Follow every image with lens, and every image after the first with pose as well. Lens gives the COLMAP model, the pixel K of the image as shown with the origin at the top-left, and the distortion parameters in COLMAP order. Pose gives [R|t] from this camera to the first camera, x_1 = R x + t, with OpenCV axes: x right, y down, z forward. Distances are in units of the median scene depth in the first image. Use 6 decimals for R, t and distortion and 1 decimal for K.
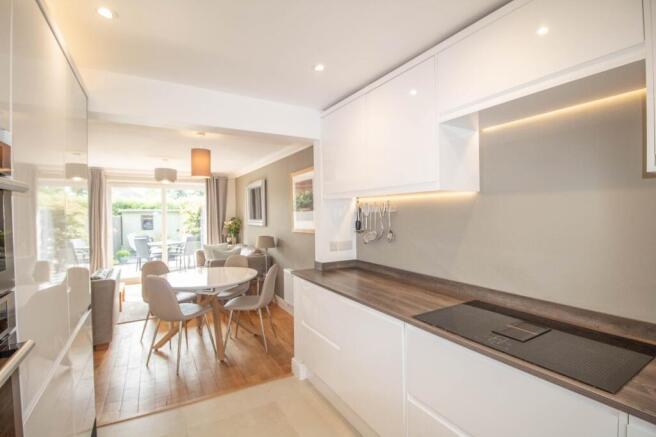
lens RADIAL K [[304.3, 0, 328.5], [0, 304.3, 214.4], [0, 0, 1]] dist [-0.010848, -0.001010]
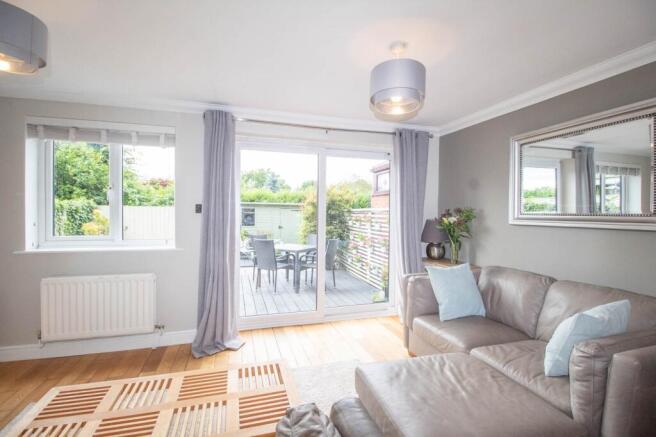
lens RADIAL K [[304.3, 0, 329.0], [0, 304.3, 215.4], [0, 0, 1]] dist [-0.010848, -0.001010]
pose [[0.973832, 0.026593, -0.225709, -0.257847], [-0.025266, 0.999642, 0.008766, 0.012445], [0.225861, -0.002834, 0.974155, 0.295938]]
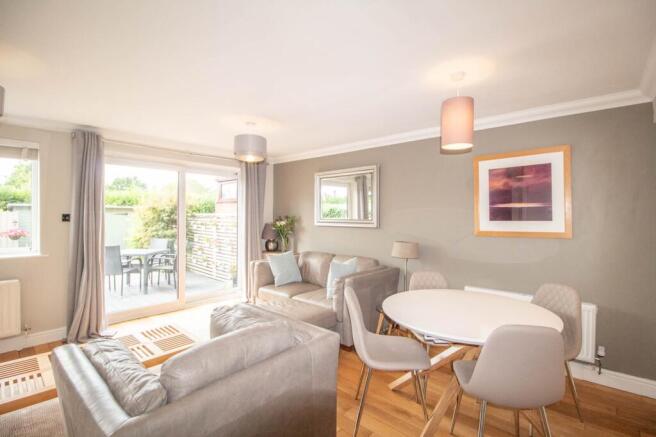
lens RADIAL K [[304.3, 0, 332.5], [0, 304.3, 215.3], [0, 0, 1]] dist [-0.010848, -0.001010]
pose [[0.950953, 0.018478, 0.308782, -0.275438], [-0.016456, 0.999823, -0.009152, 0.007663], [-0.308896, 0.003622, 0.951089, 0.165669]]
